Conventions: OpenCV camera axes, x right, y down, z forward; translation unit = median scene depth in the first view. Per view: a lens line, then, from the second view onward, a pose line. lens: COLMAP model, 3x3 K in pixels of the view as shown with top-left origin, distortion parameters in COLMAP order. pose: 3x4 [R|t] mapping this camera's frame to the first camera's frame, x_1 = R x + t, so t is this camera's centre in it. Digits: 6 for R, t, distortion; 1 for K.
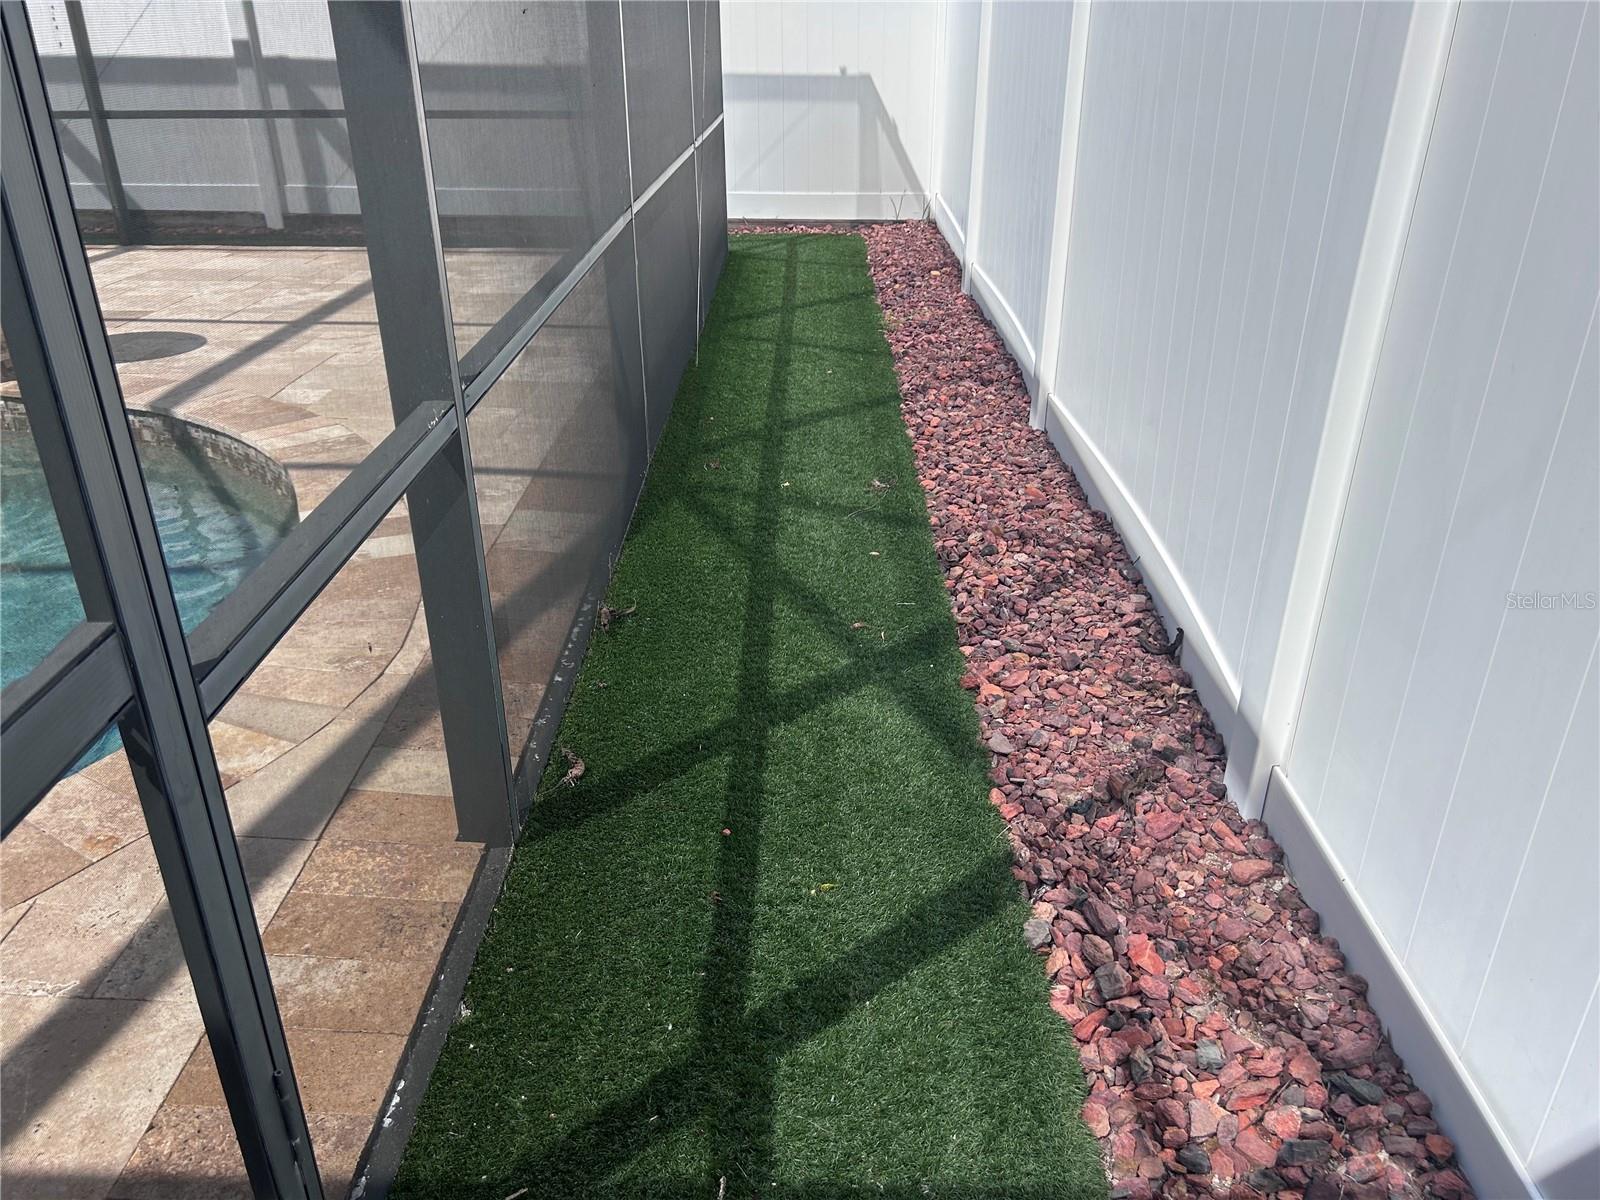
lens RADIAL K [[1214.8, 0, 808.6], [0, 1214.8, 603.0], [0, 0, 1]] dist [-0.032037, -0.006162]
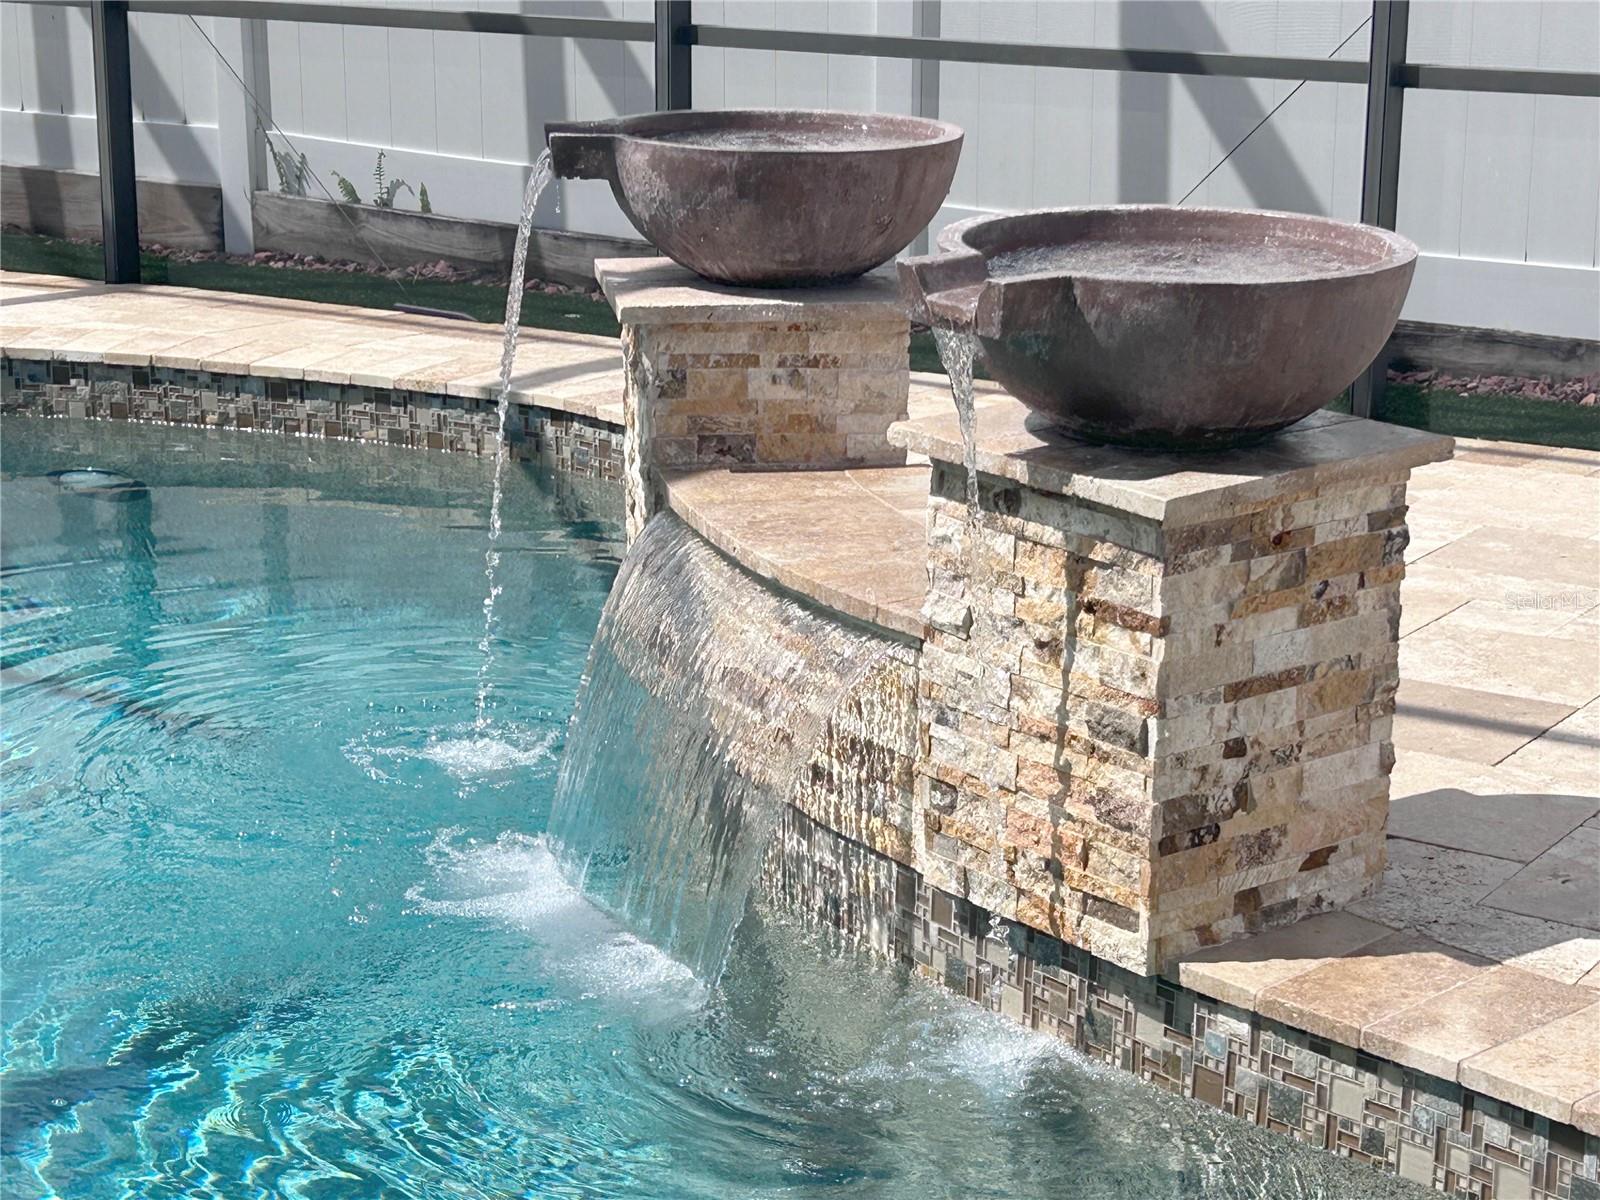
lens RADIAL K [[3216.8, 0, 803.7], [0, 3216.8, 591.2], [0, 0, 1]] dist [0.158219, 0.000000]
pose [[0.850731, 0.126335, -0.510192, -0.201666], [-0.229165, 0.962717, -0.143735, -0.072588], [0.473011, 0.239198, 0.847965, 0.123337]]
